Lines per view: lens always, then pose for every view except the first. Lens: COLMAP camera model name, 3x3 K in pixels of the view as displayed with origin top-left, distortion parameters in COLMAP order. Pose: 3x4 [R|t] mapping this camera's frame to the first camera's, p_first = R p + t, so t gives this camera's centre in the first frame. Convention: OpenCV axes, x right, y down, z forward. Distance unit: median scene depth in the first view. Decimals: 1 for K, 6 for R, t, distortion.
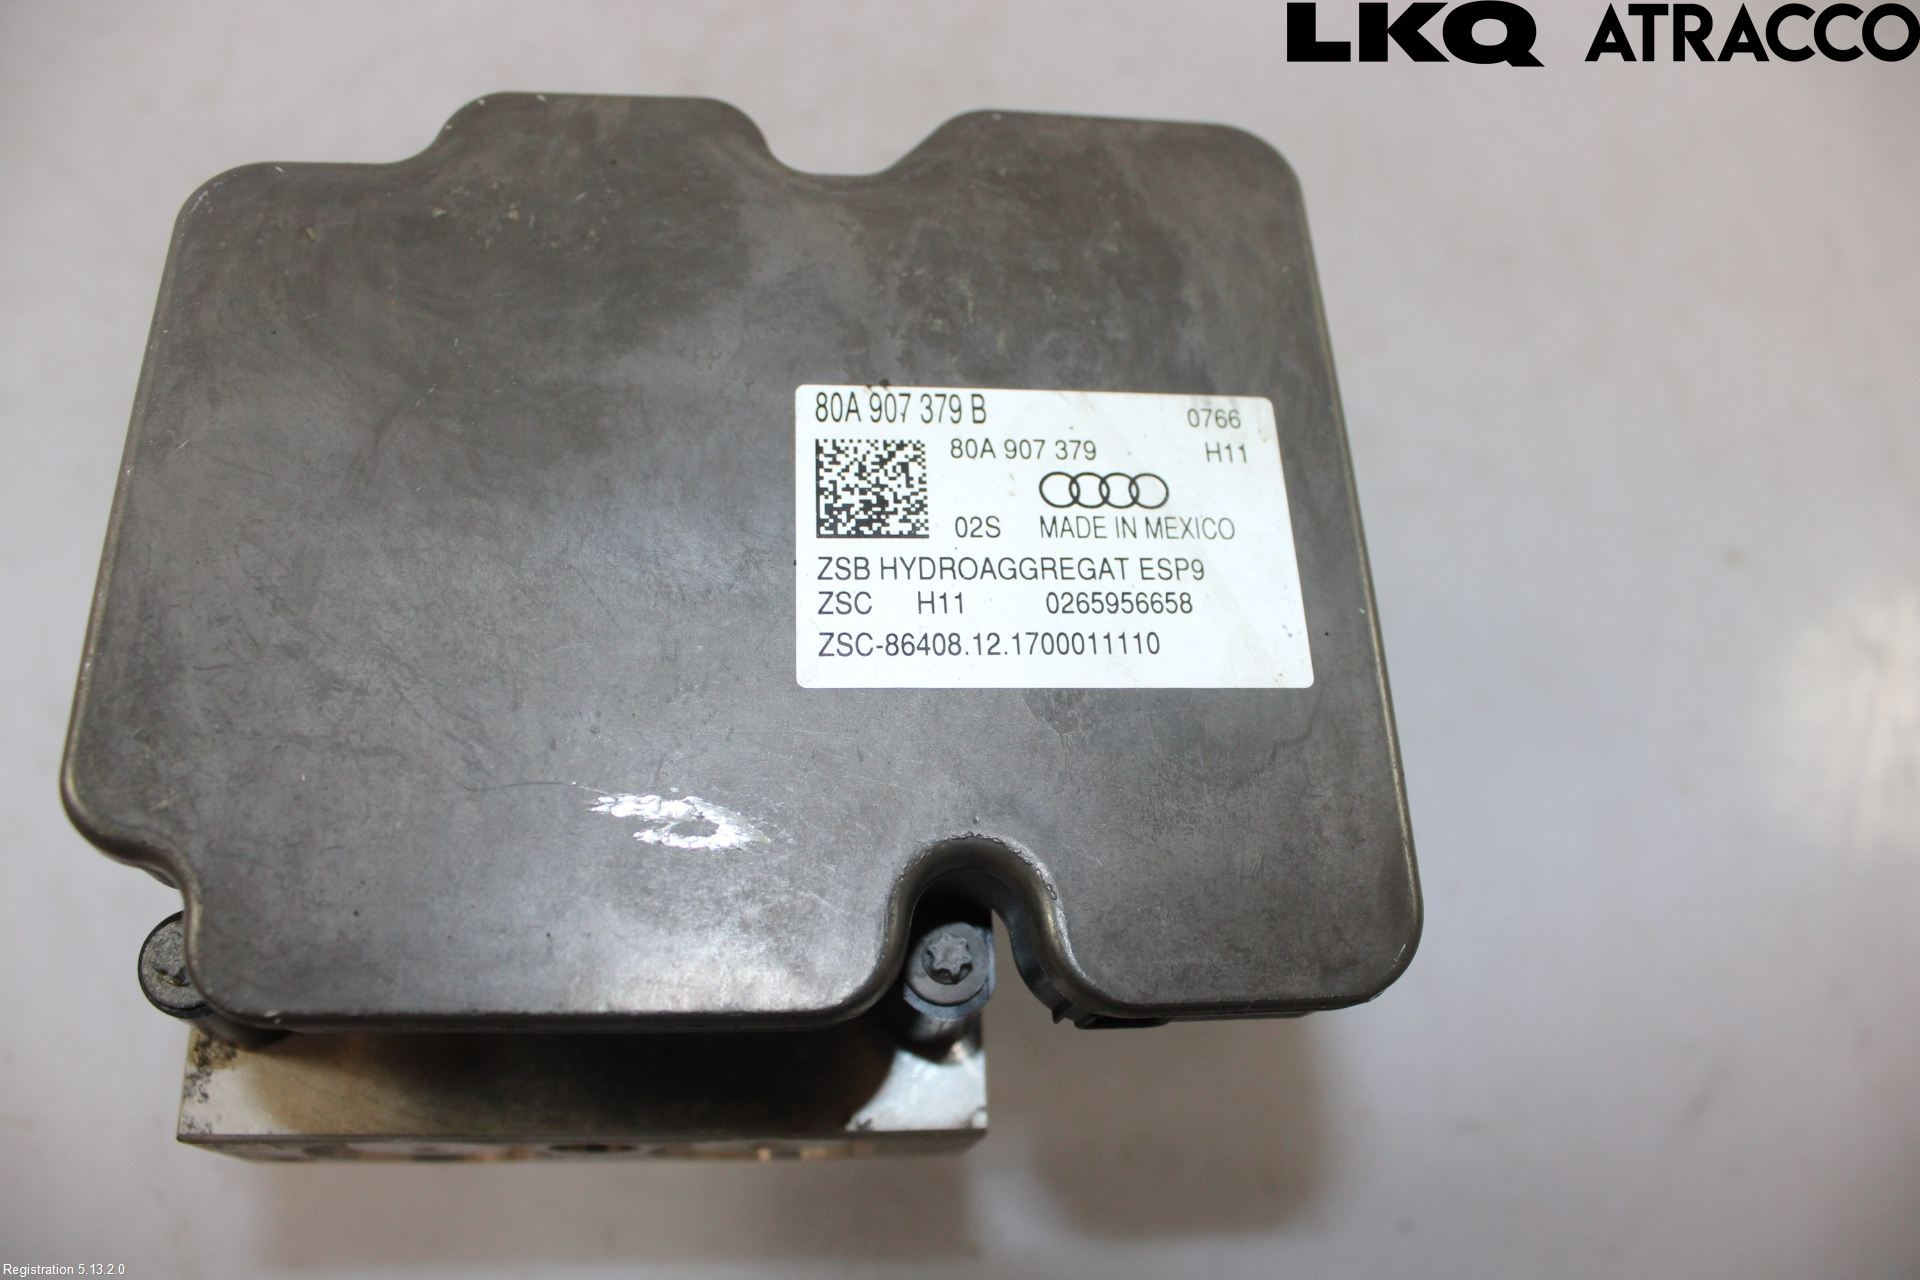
lens RADIAL K [[1578.9, 0, 960.0], [0, 1578.9, 640.0], [0, 0, 1]] dist [-0.175588, 0.139806]
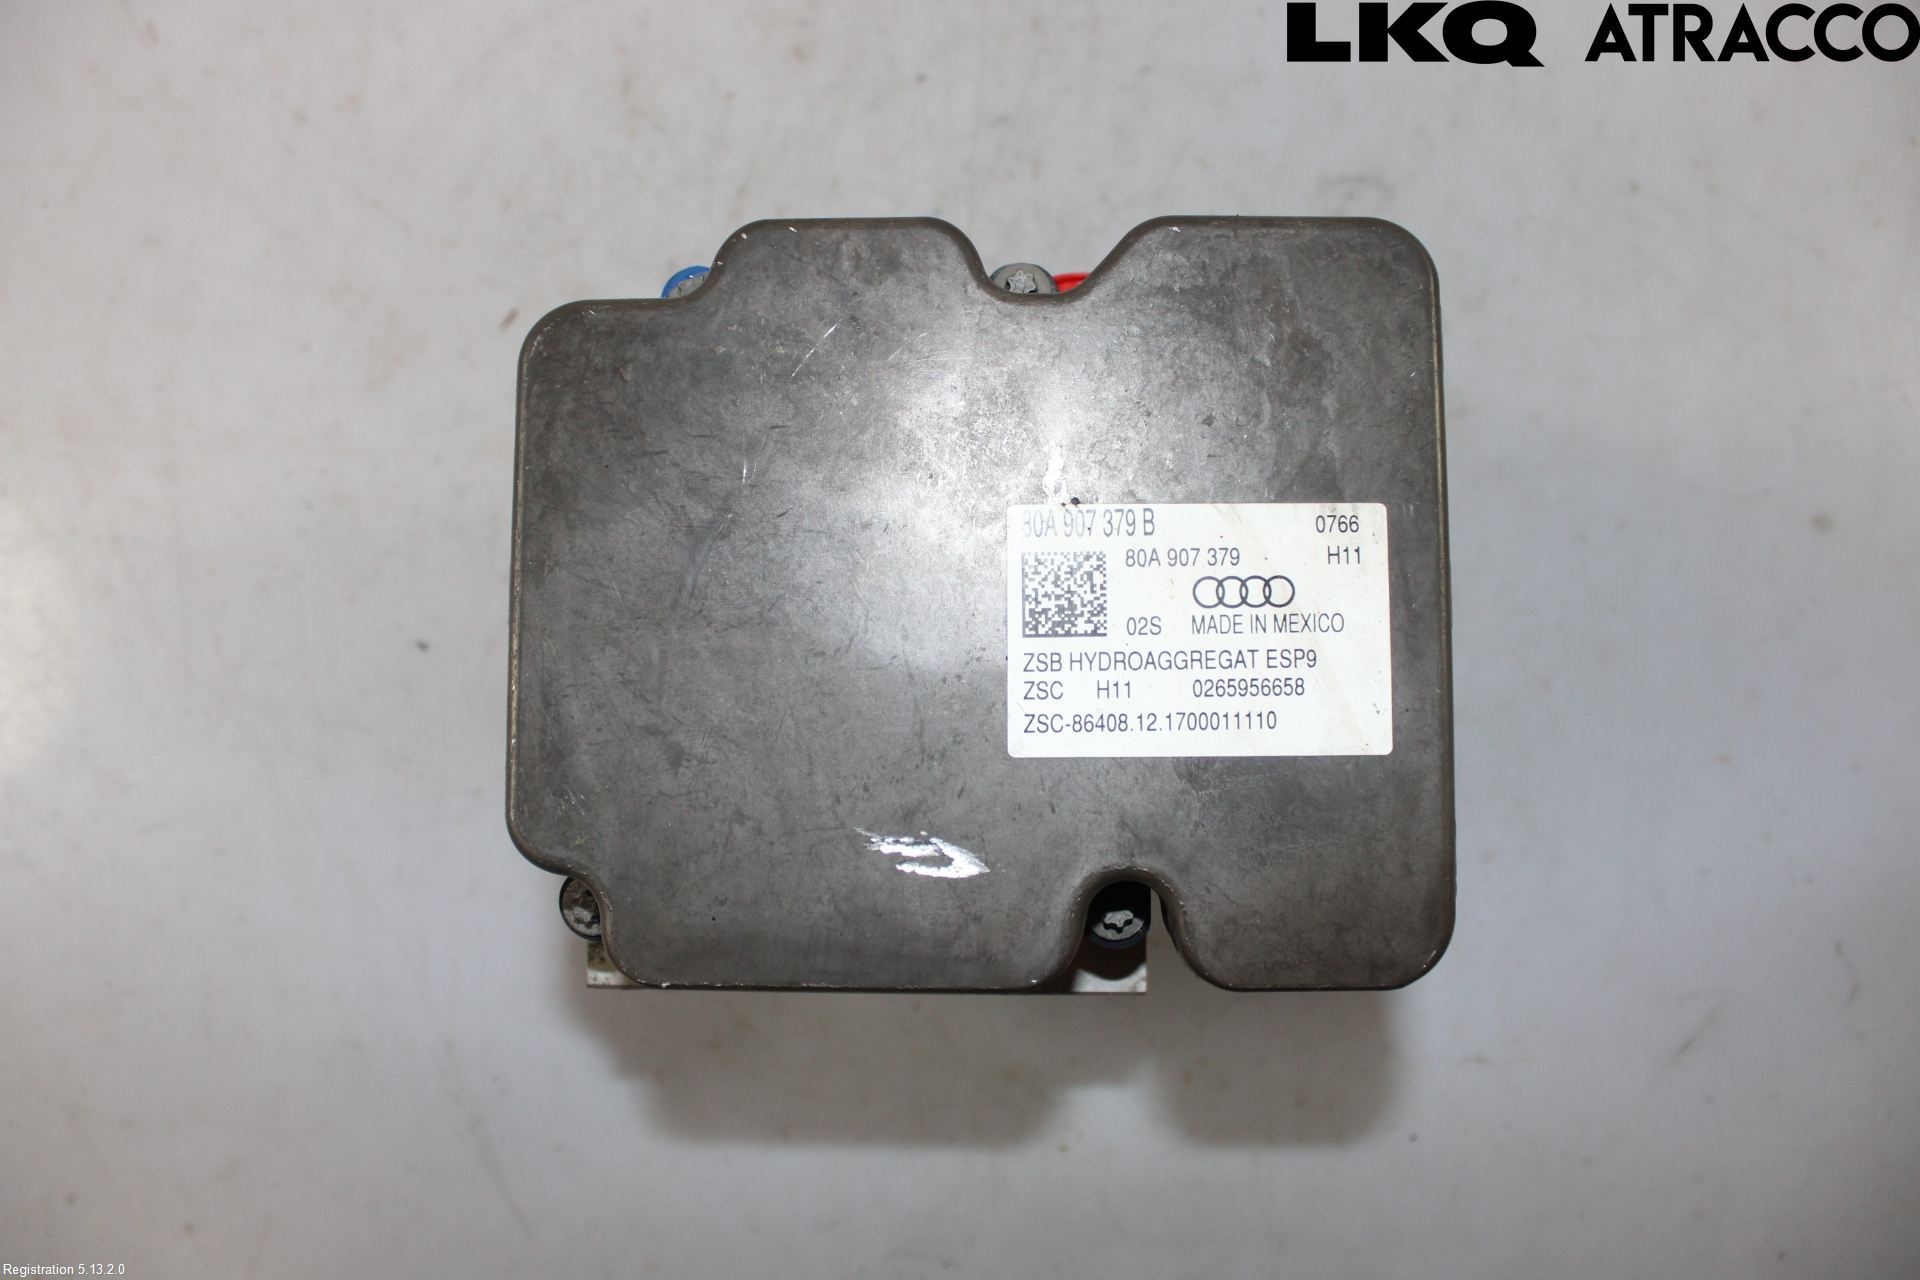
lens RADIAL K [[1578.9, 0, 960.0], [0, 1578.9, 640.0], [0, 0, 1]] dist [-0.175588, 0.139806]
pose [[0.990810, -0.002249, -0.135240, 0.037811], [0.004478, 0.999859, 0.016175, -0.083806], [0.135184, -0.016632, 0.990681, -0.338861]]
